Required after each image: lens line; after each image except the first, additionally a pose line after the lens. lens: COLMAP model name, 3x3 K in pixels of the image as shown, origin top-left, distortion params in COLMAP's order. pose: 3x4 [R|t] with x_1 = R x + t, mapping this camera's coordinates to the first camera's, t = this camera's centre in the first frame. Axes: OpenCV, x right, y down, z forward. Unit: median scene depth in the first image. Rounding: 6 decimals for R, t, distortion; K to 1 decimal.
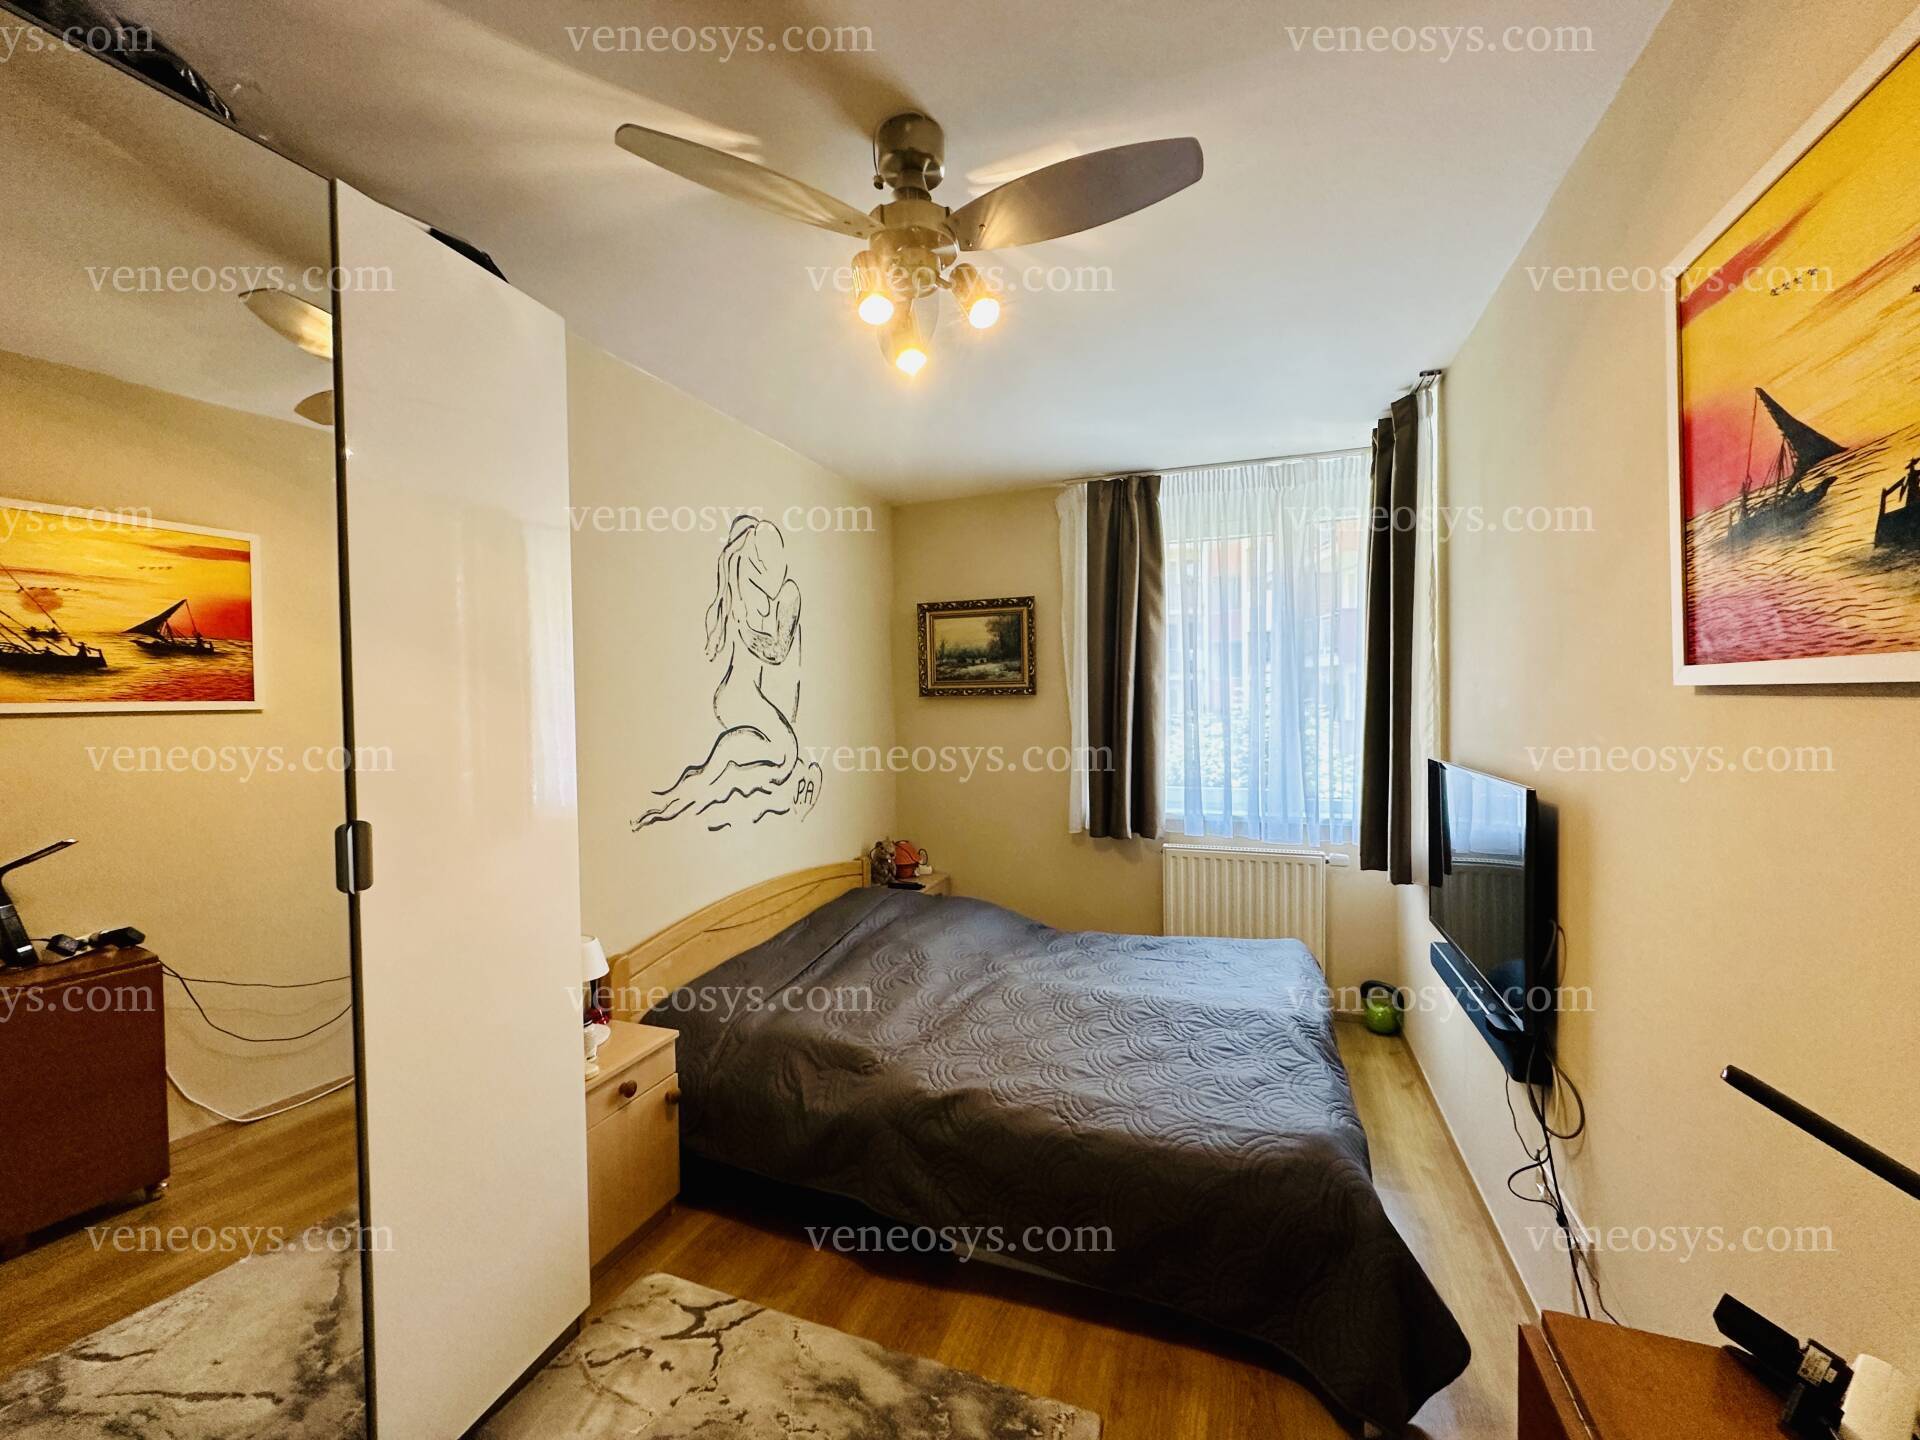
lens RADIAL K [[765.0, 0, 959.3], [0, 765.0, 716.1], [0, 0, 1]] dist [-0.003555, 0.000483]
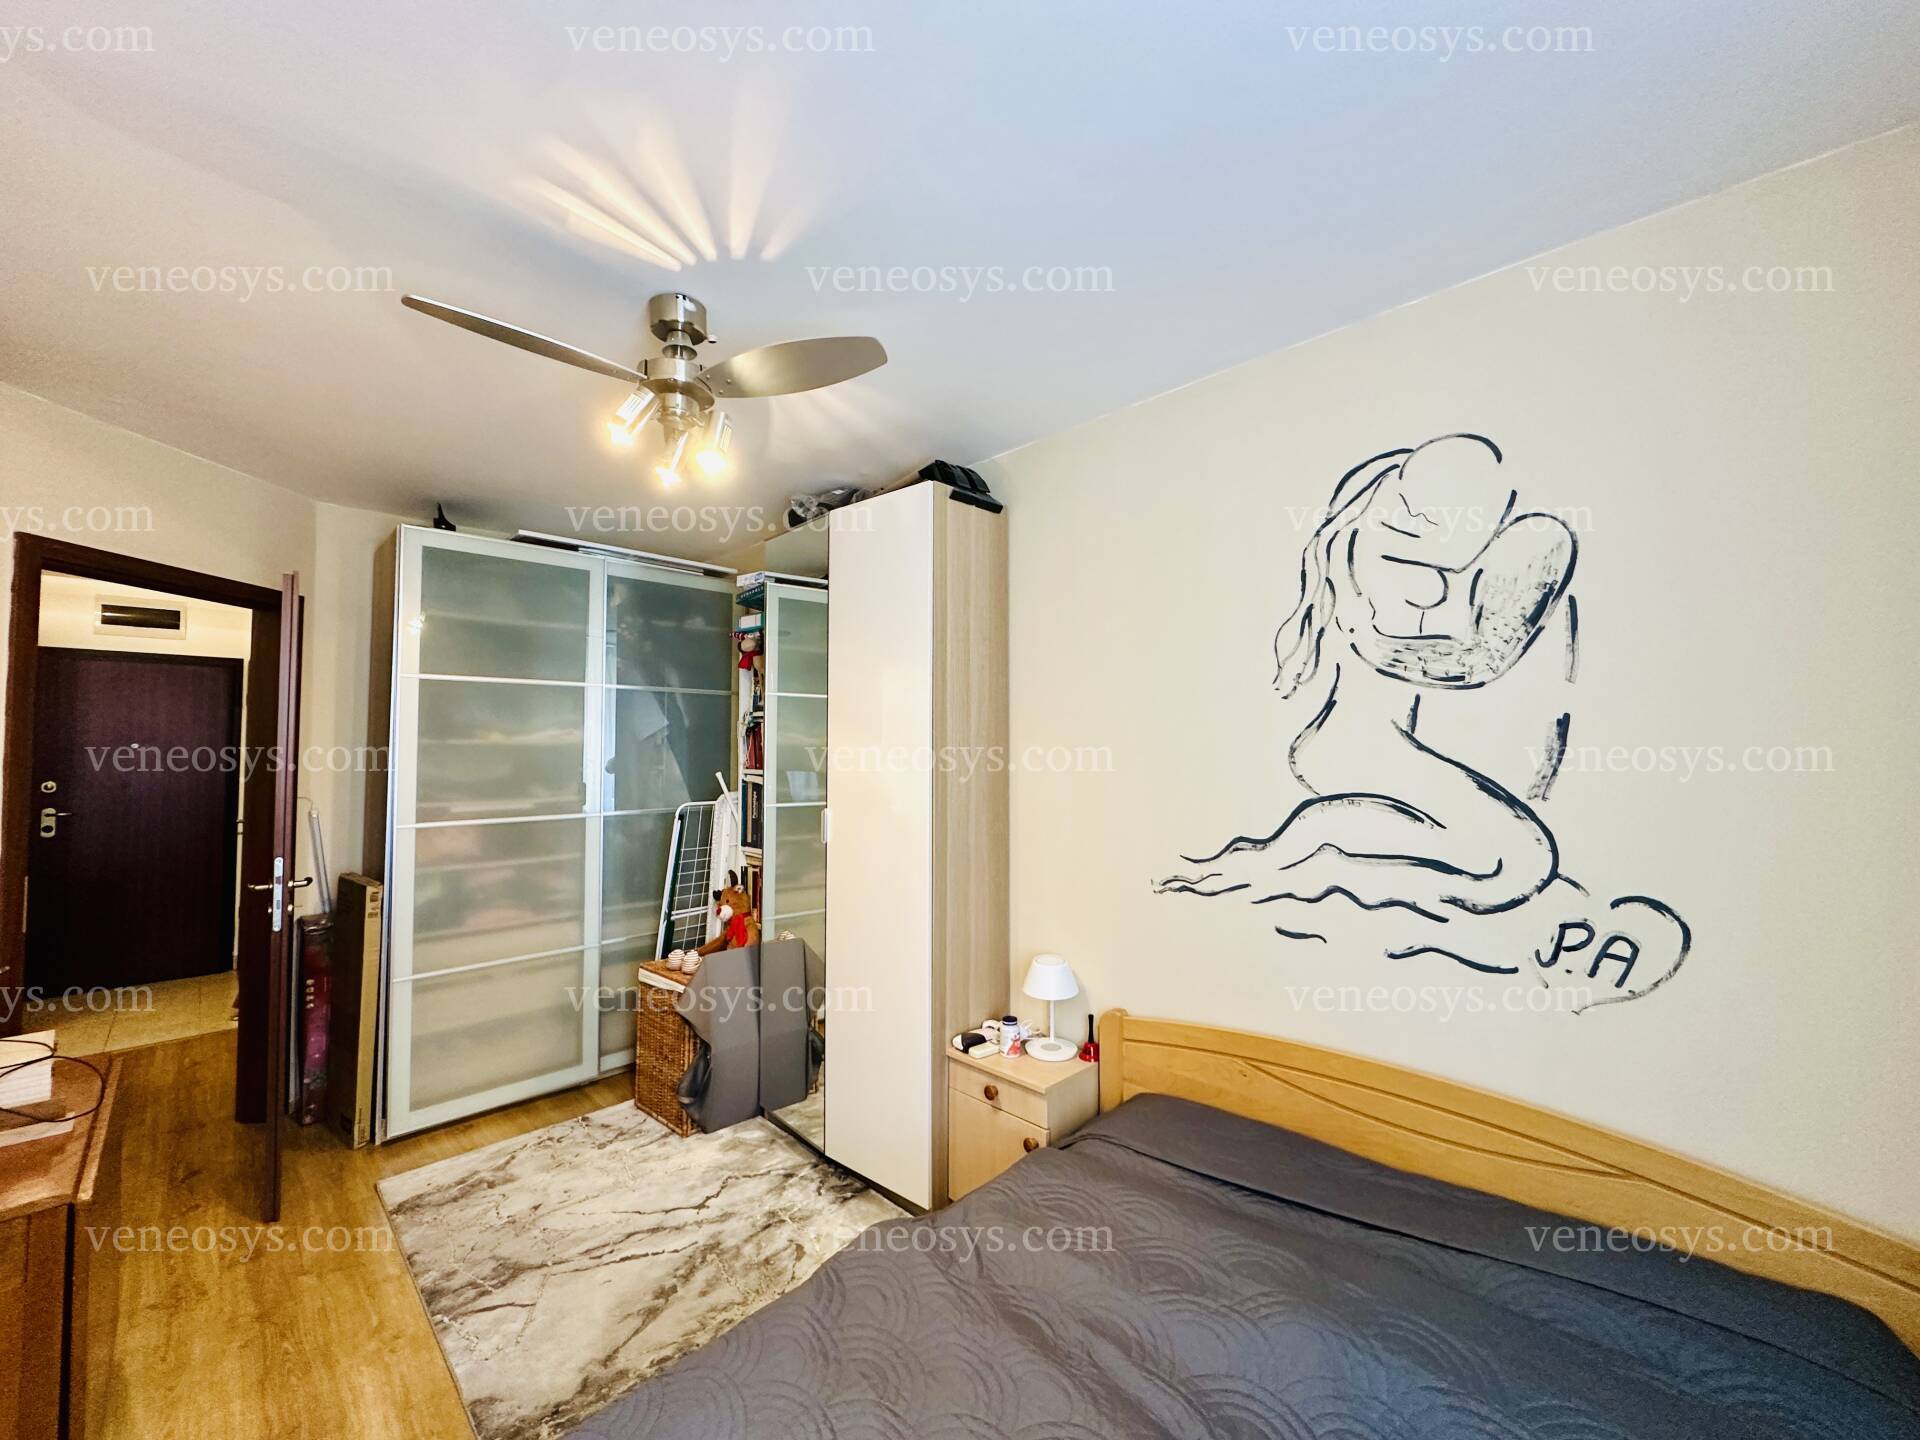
lens RADIAL K [[765.0, 0, 957.5], [0, 765.0, 715.1], [0, 0, 1]] dist [-0.003555, 0.000483]
pose [[-0.420211, -0.025970, -0.907055, 0.407635], [-0.011883, 0.999662, -0.023116, -0.031587], [0.907348, 0.001065, -0.420378, 0.908964]]
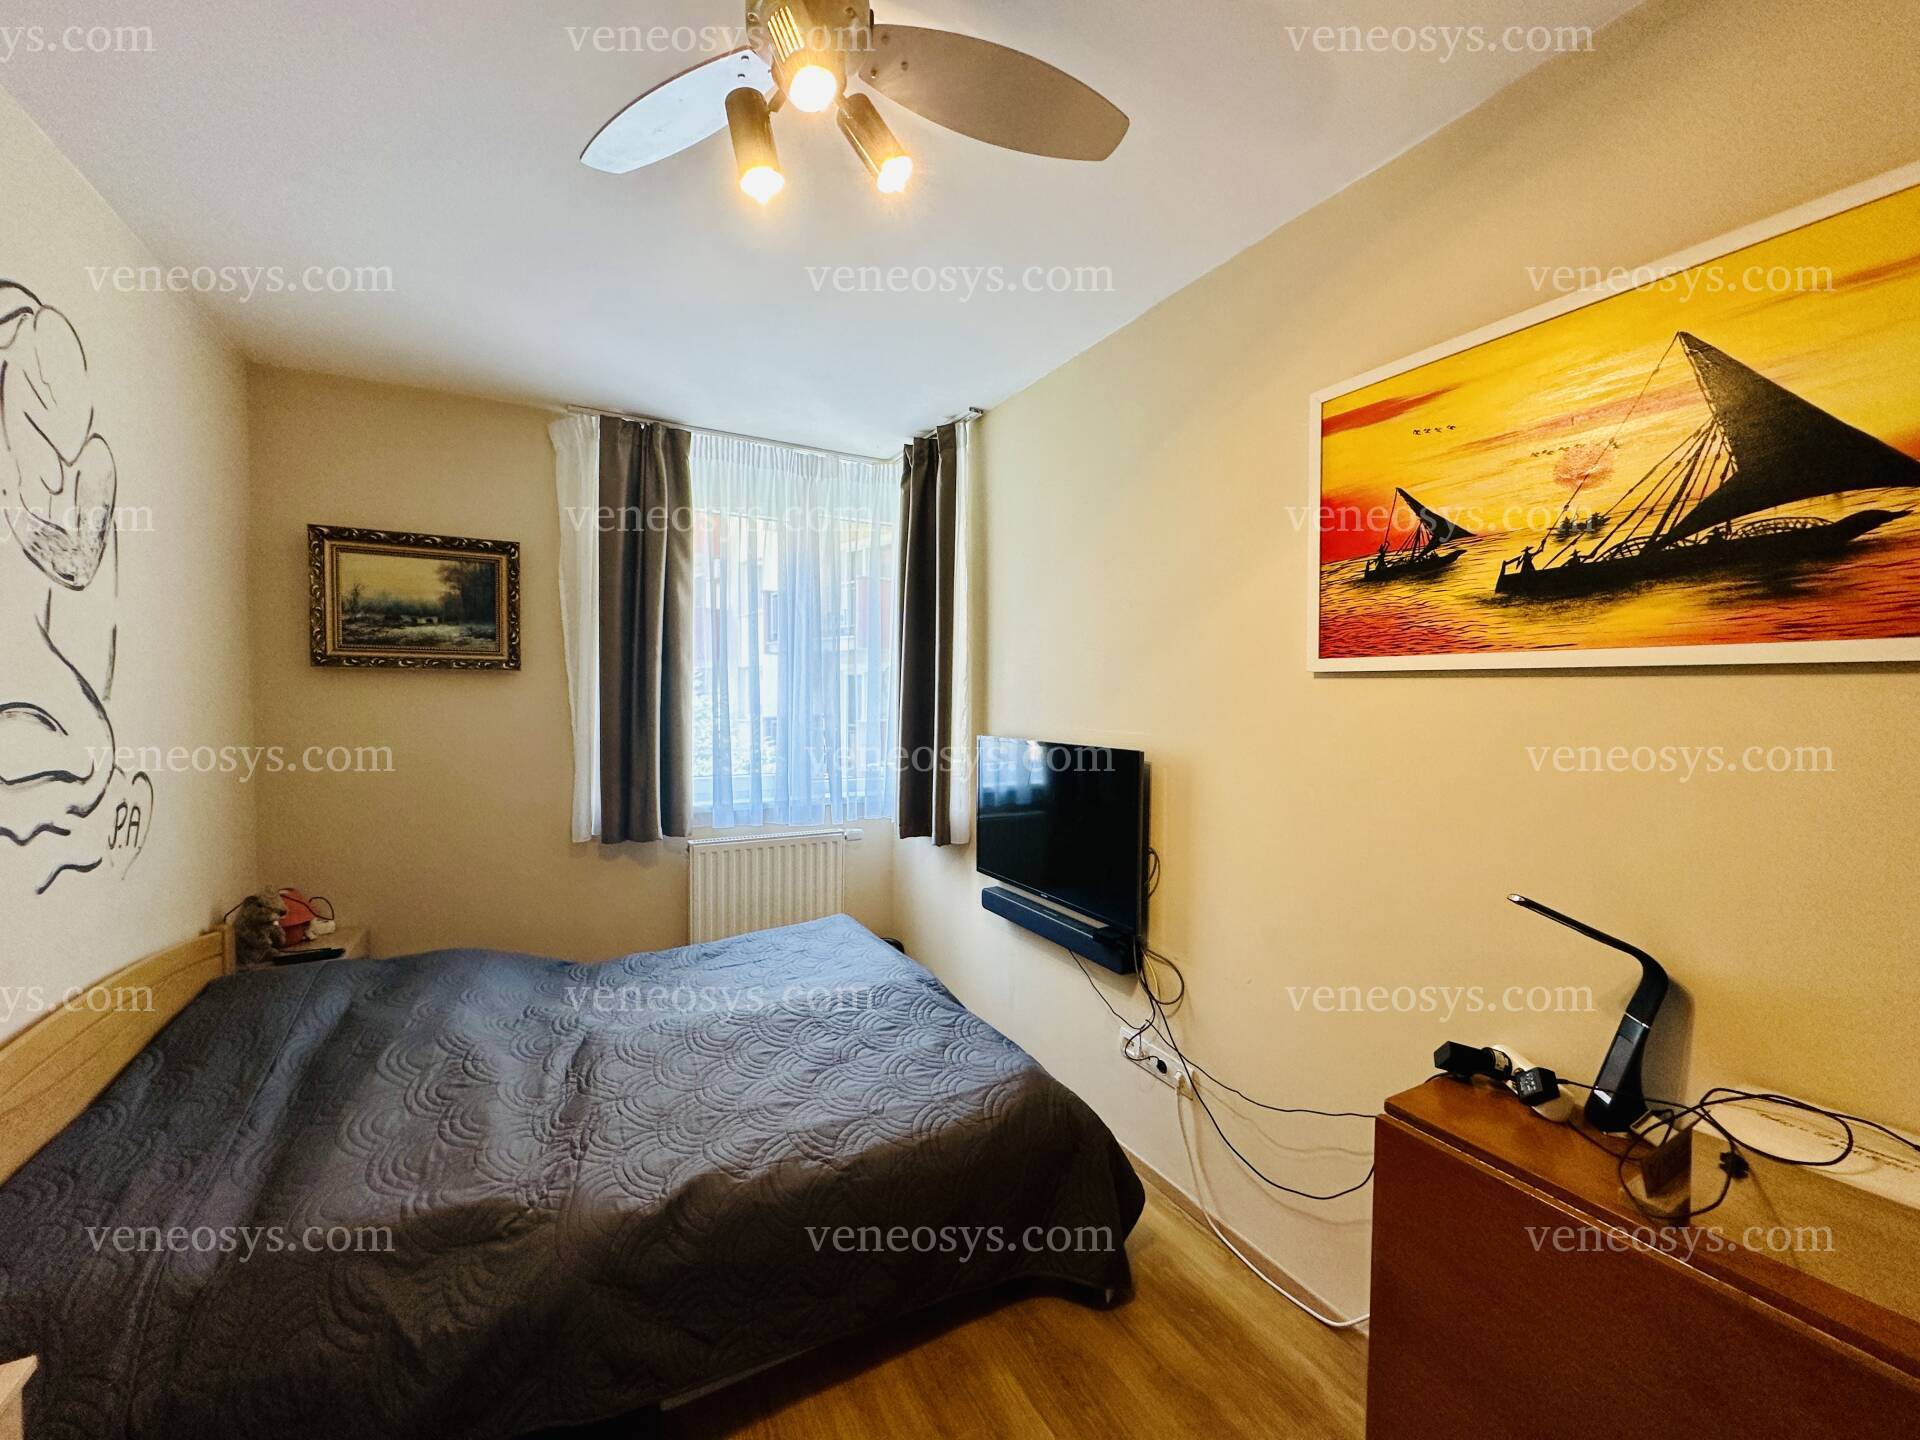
lens RADIAL K [[765.0, 0, 957.7], [0, 765.0, 717.6], [0, 0, 1]] dist [-0.003555, 0.000483]
pose [[0.652982, -0.003342, 0.757366, -0.243328], [-0.003614, 0.999965, 0.007528, 0.015218], [-0.757365, -0.007653, 0.652947, 0.196294]]
